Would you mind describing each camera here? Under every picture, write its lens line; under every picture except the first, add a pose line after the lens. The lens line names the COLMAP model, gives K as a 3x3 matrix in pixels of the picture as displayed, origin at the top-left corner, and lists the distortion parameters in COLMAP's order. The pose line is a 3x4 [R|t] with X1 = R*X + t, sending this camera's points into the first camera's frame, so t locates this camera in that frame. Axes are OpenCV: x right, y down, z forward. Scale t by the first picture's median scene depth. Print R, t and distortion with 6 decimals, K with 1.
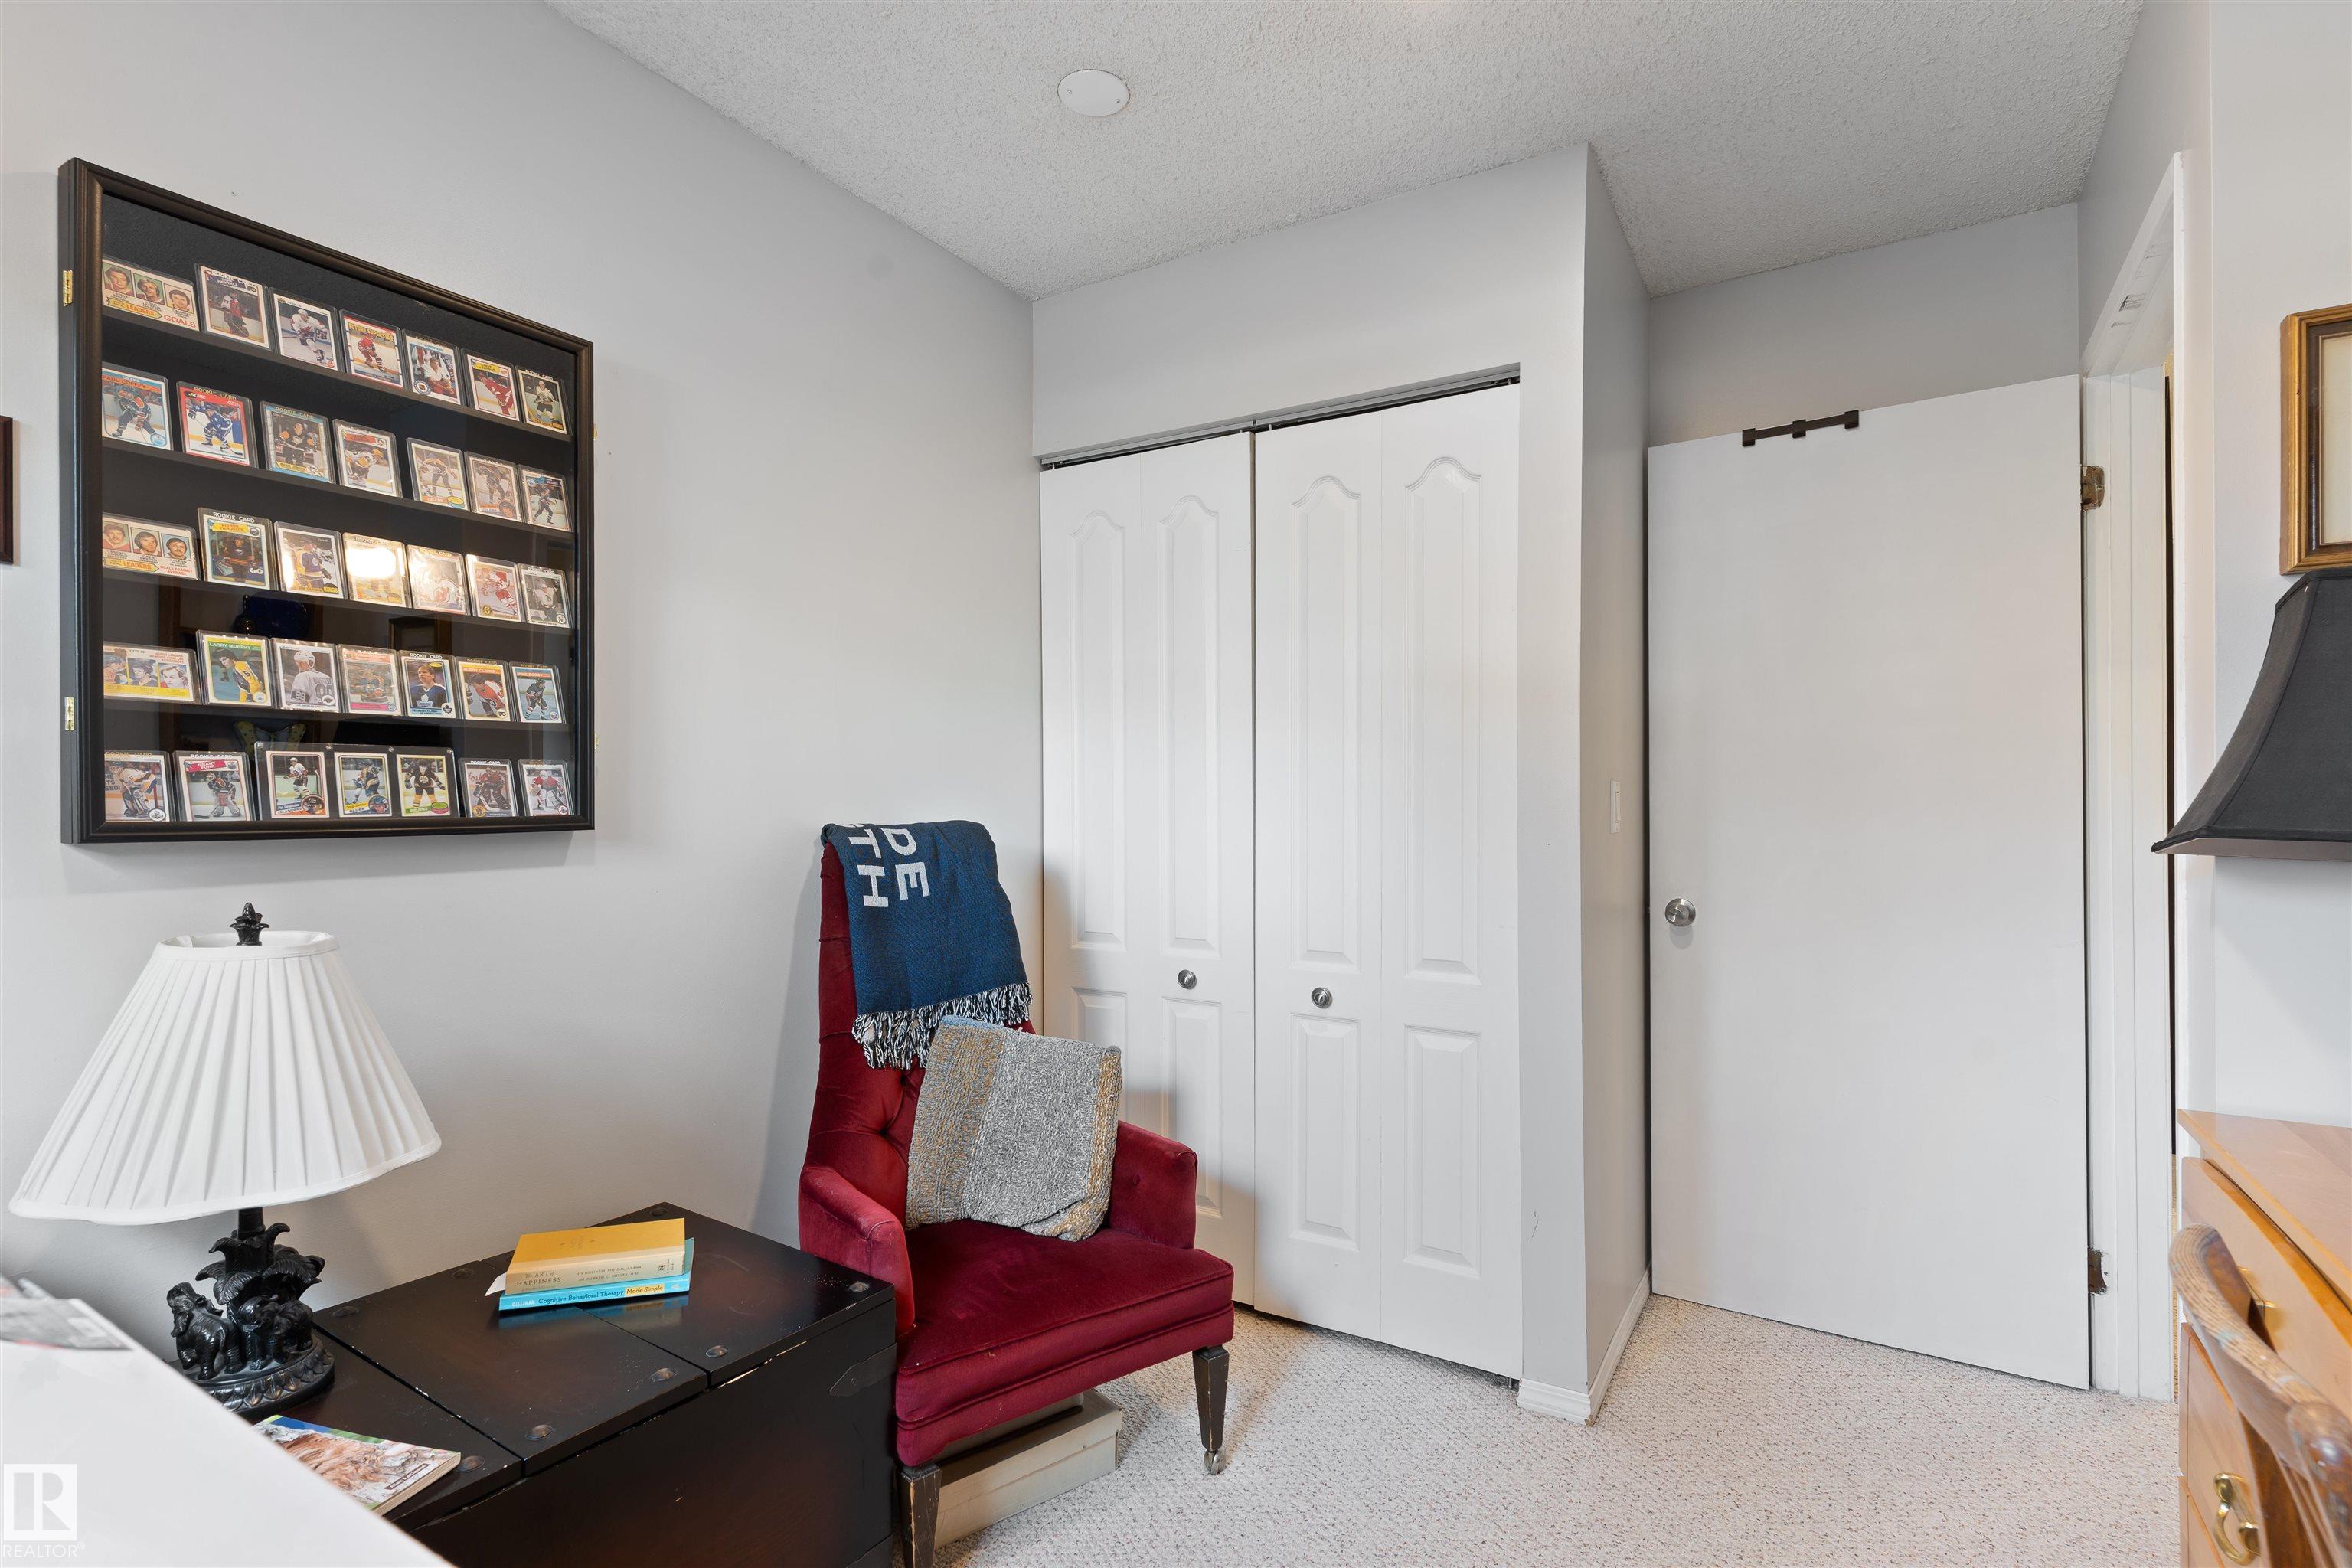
lens RADIAL K [[1127.7, 0, 1183.2], [0, 1127.7, 790.2], [0, 0, 1]] dist [0.001376, 0.000976]
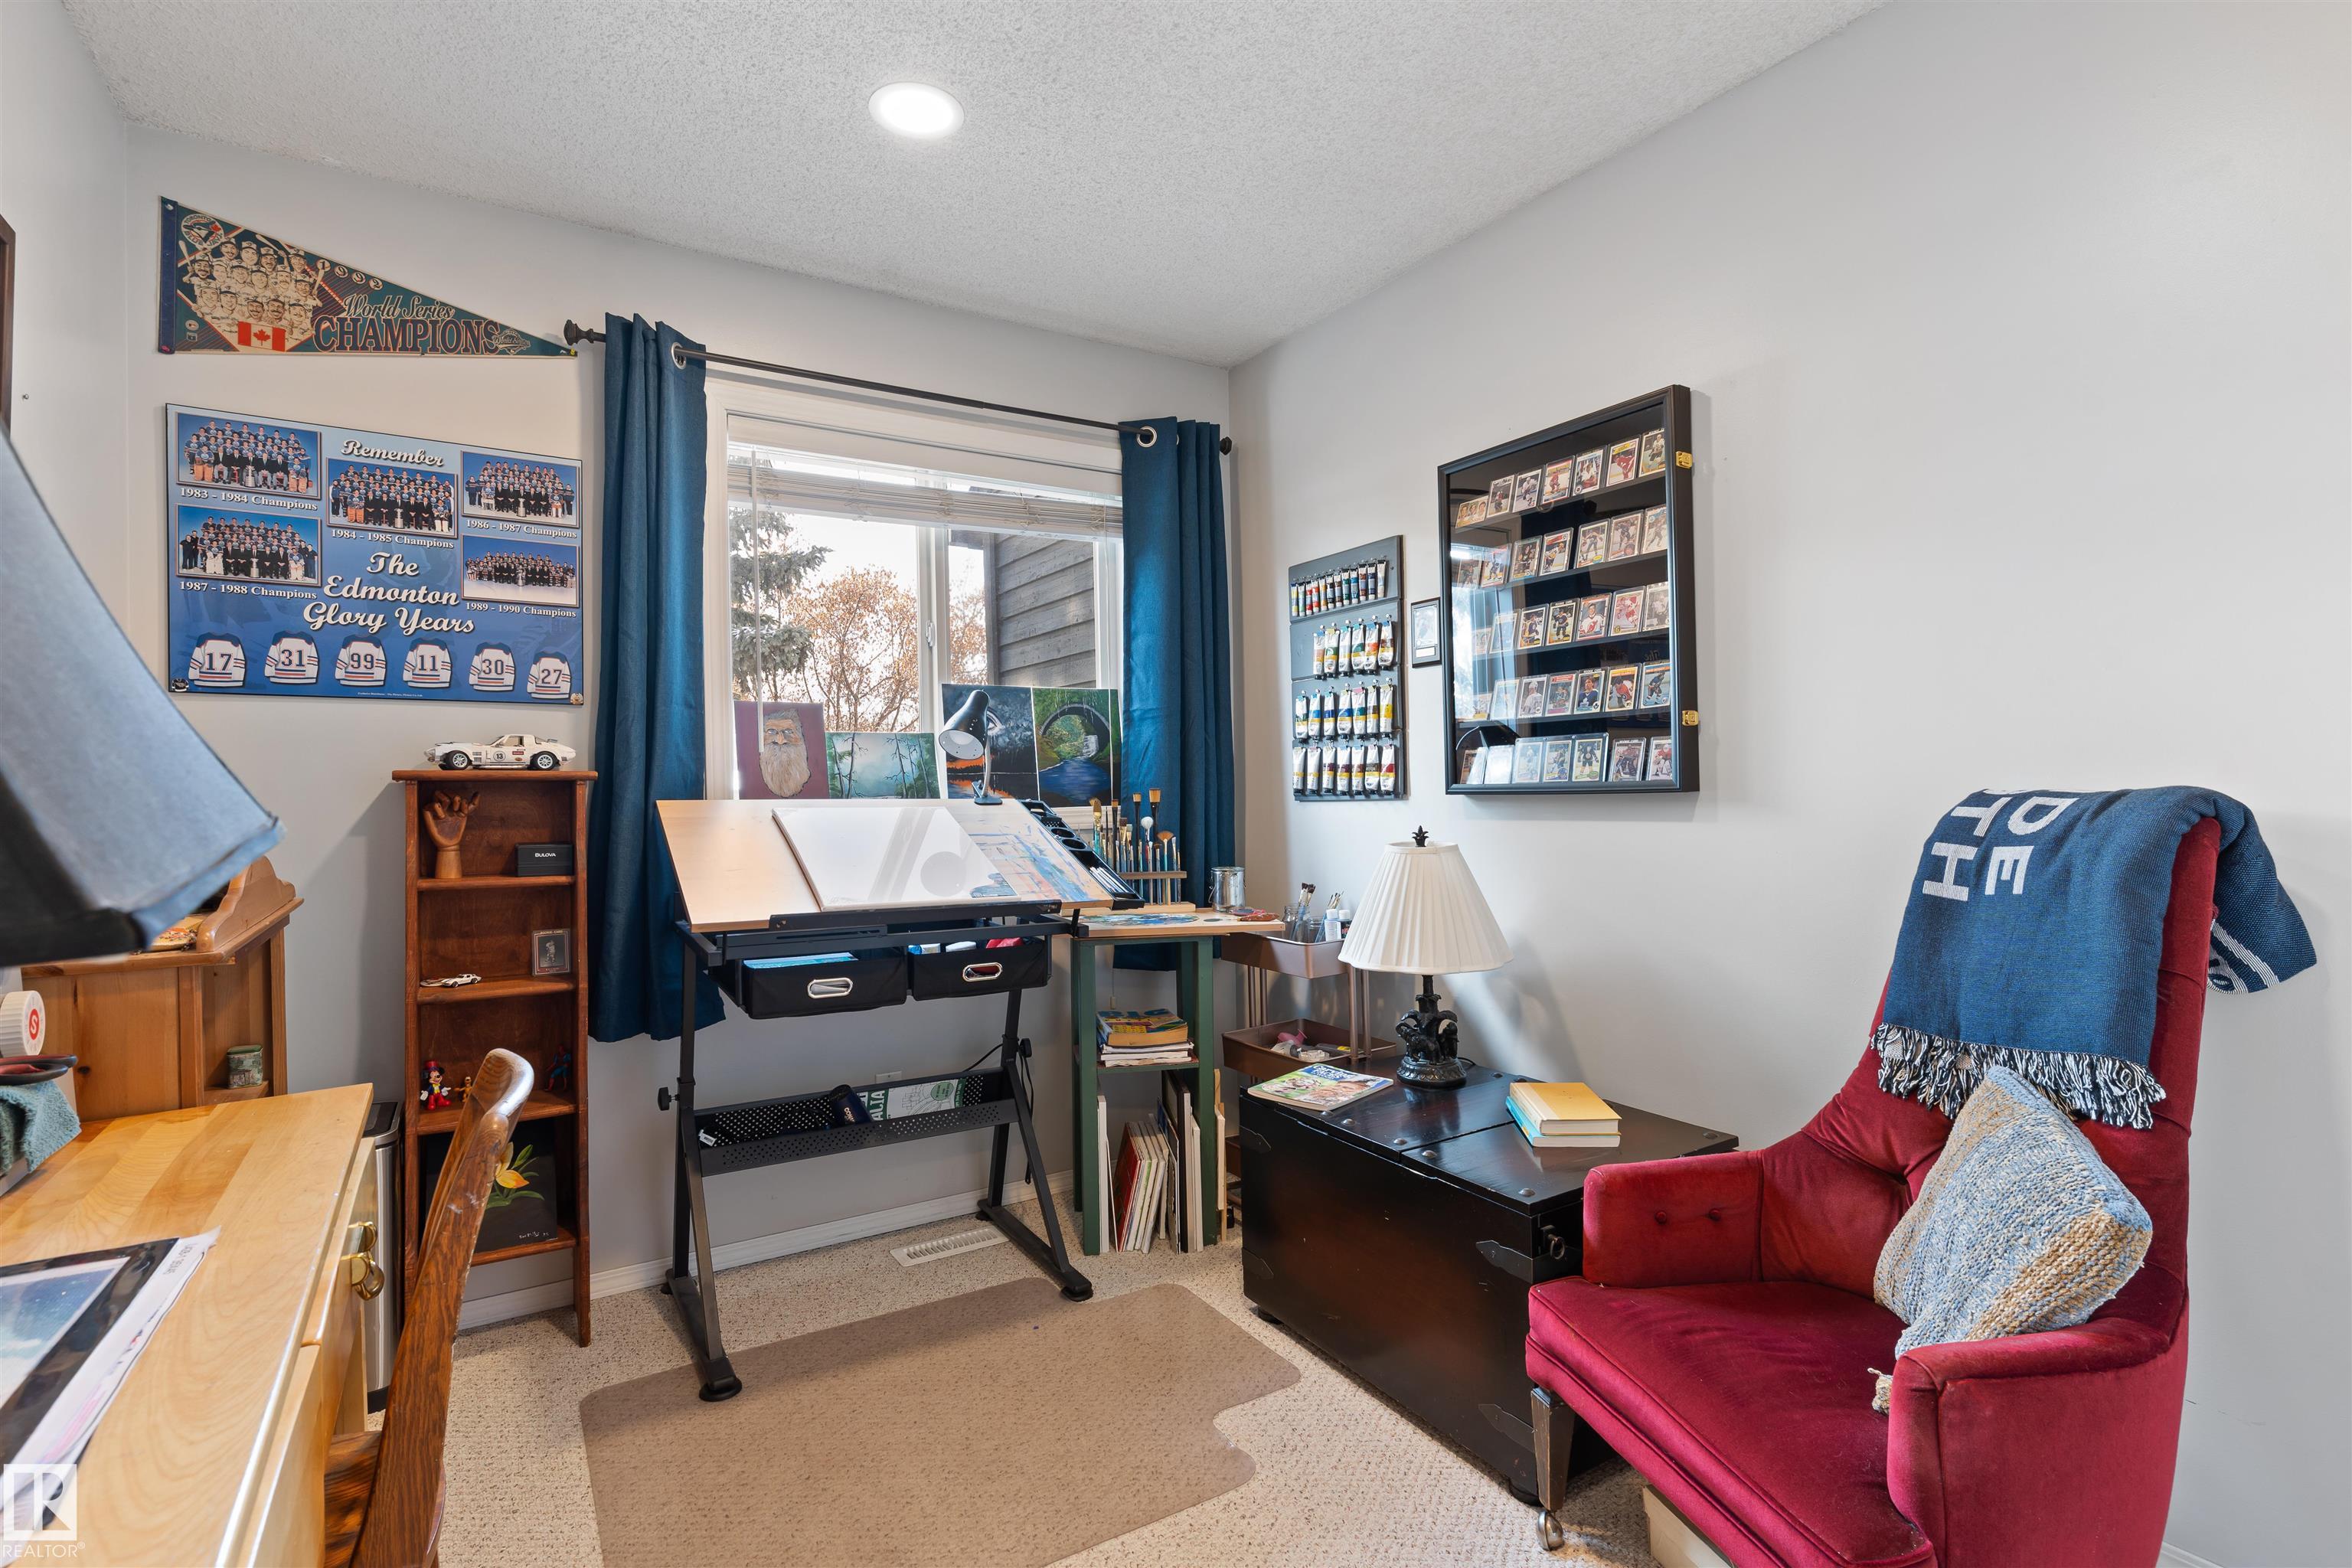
lens RADIAL K [[1127.7, 0, 1183.2], [0, 1127.7, 790.2], [0, 0, 1]] dist [0.001376, 0.000976]
pose [[-0.440659, 0.003167, -0.897669, 0.810943], [0.017819, 0.999828, -0.005220, 0.030934], [0.897498, -0.018296, -0.440639, 1.094256]]
